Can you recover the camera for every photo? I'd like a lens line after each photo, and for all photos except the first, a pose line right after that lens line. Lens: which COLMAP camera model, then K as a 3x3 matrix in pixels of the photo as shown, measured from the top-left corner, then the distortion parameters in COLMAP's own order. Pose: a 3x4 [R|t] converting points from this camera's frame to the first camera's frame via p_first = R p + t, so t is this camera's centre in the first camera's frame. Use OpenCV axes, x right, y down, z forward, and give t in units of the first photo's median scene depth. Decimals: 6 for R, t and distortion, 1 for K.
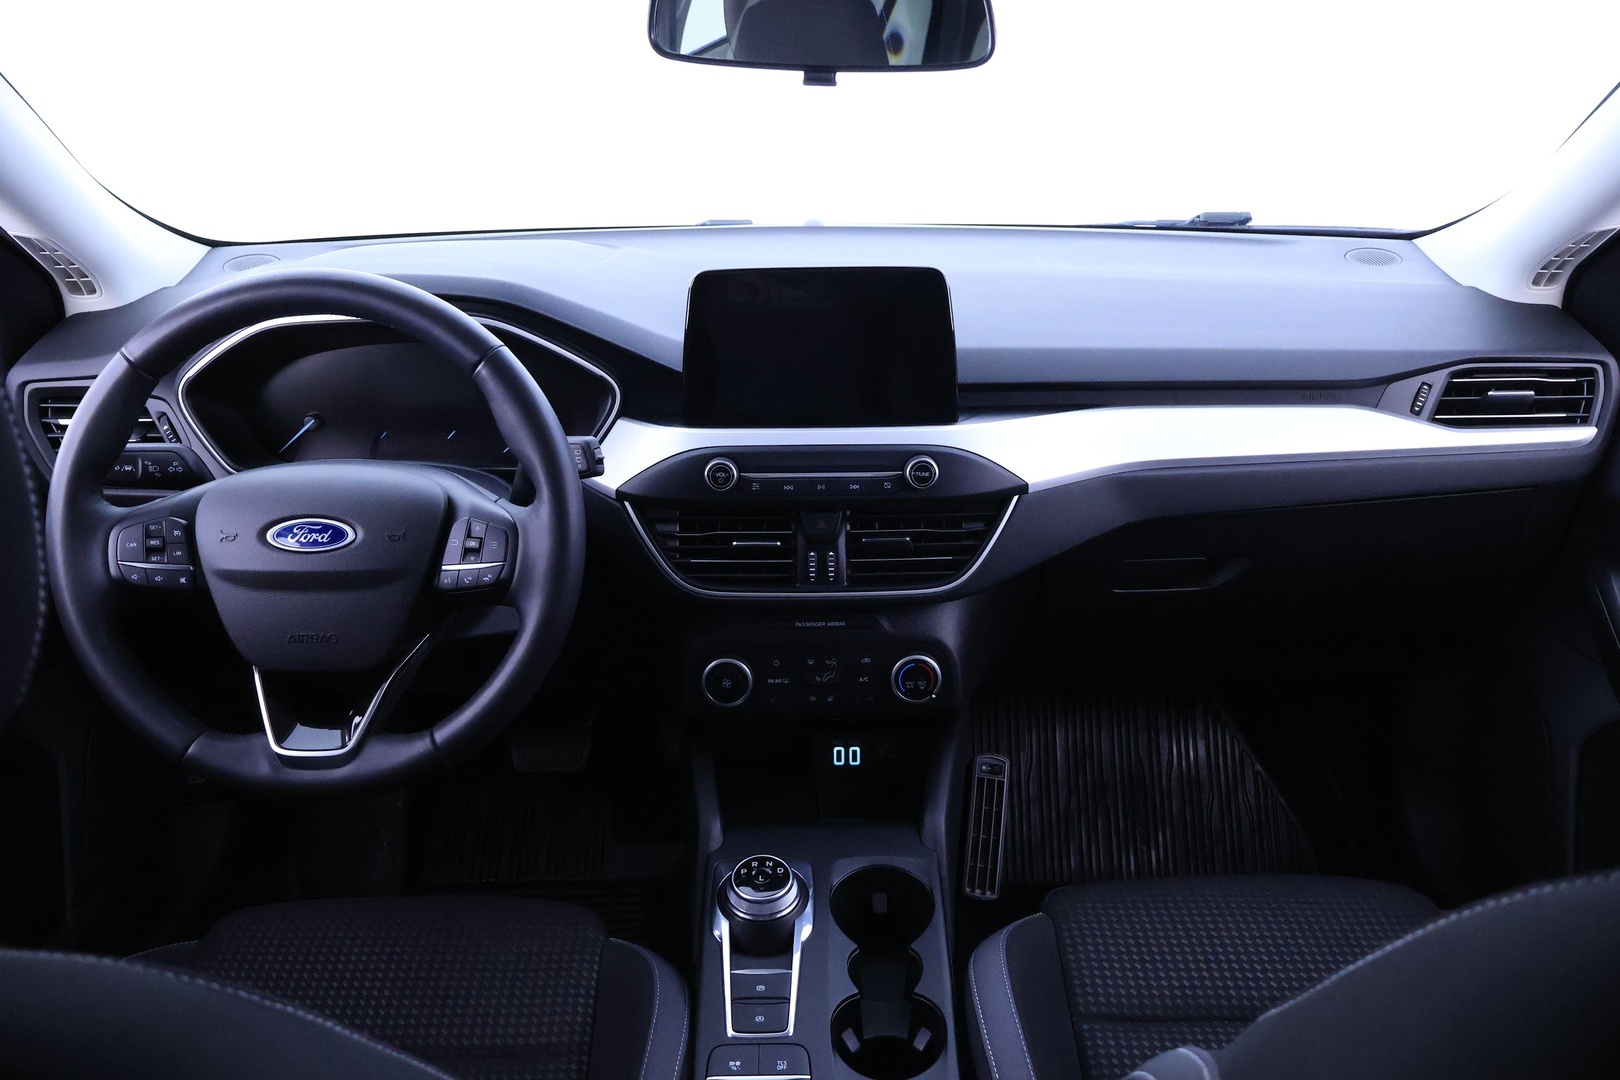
lens RADIAL K [[1327.4, 0, 816.4], [0, 1327.4, 545.5], [0, 0, 1]] dist [-0.008745, -0.007111]
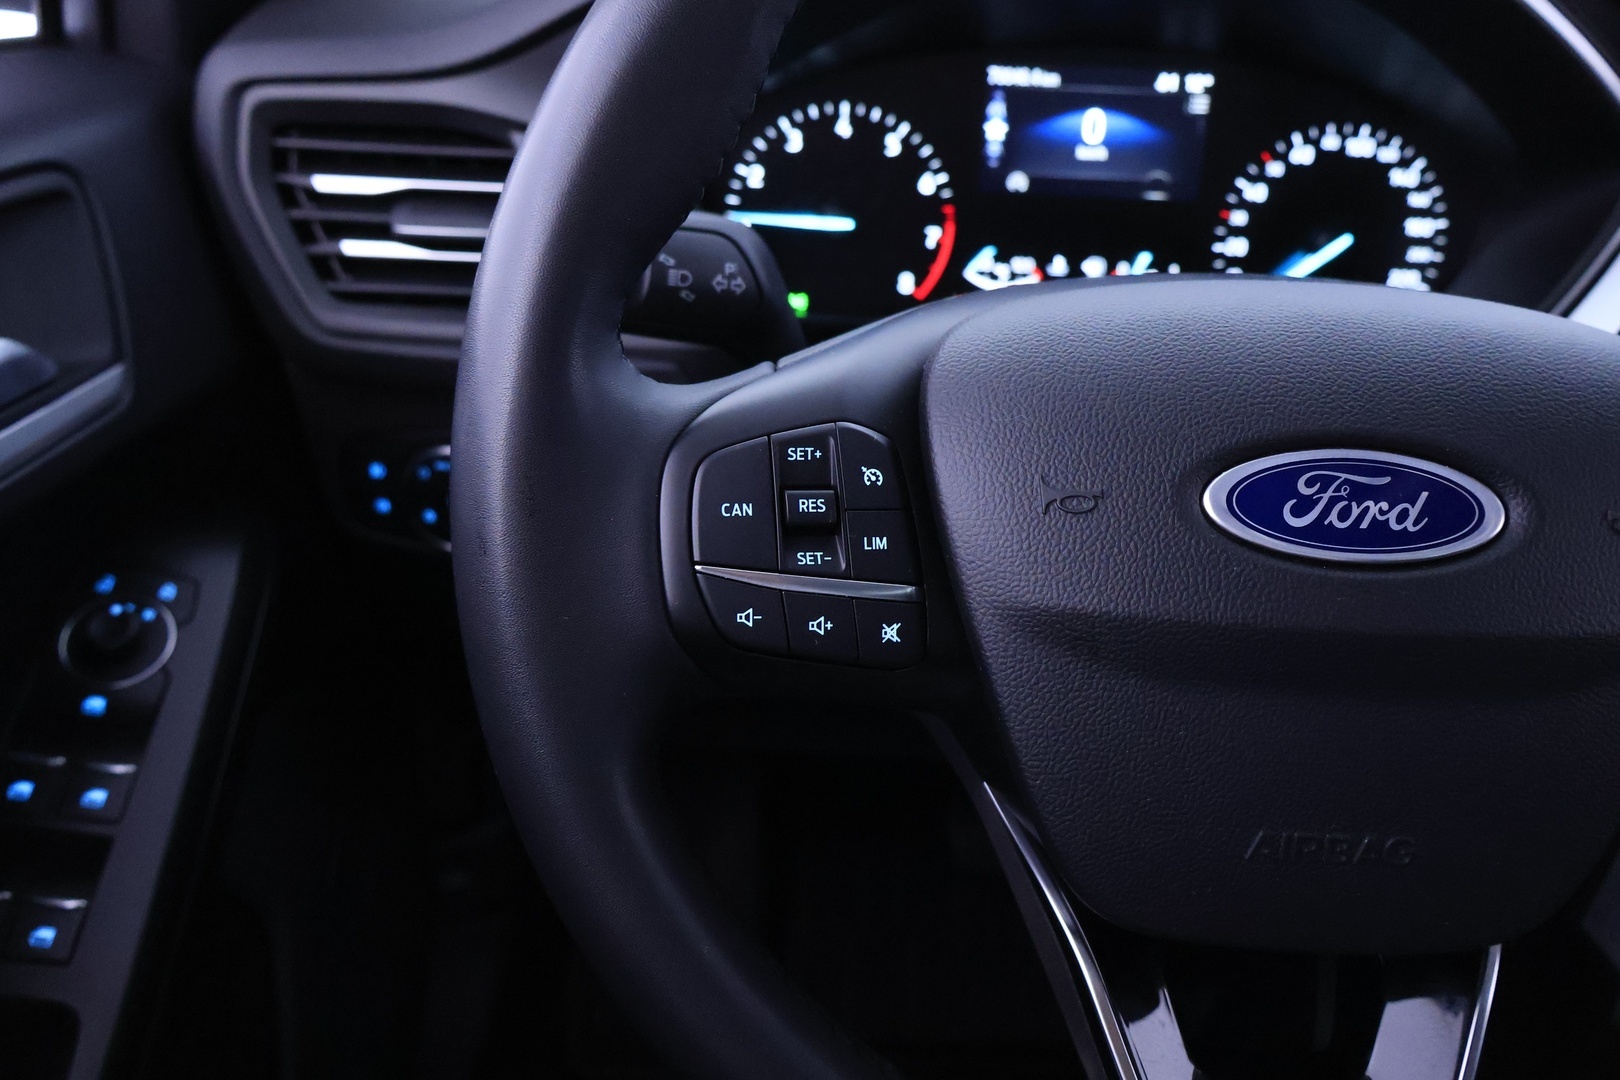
lens RADIAL K [[1327.4, 0, 816.4], [0, 1327.4, 545.5], [0, 0, 1]] dist [-0.008745, -0.007111]
pose [[0.998747, 0.046977, -0.017241, -0.487217], [-0.045832, 0.997043, 0.061690, -0.011512], [0.020088, -0.060822, 0.997946, 0.693030]]
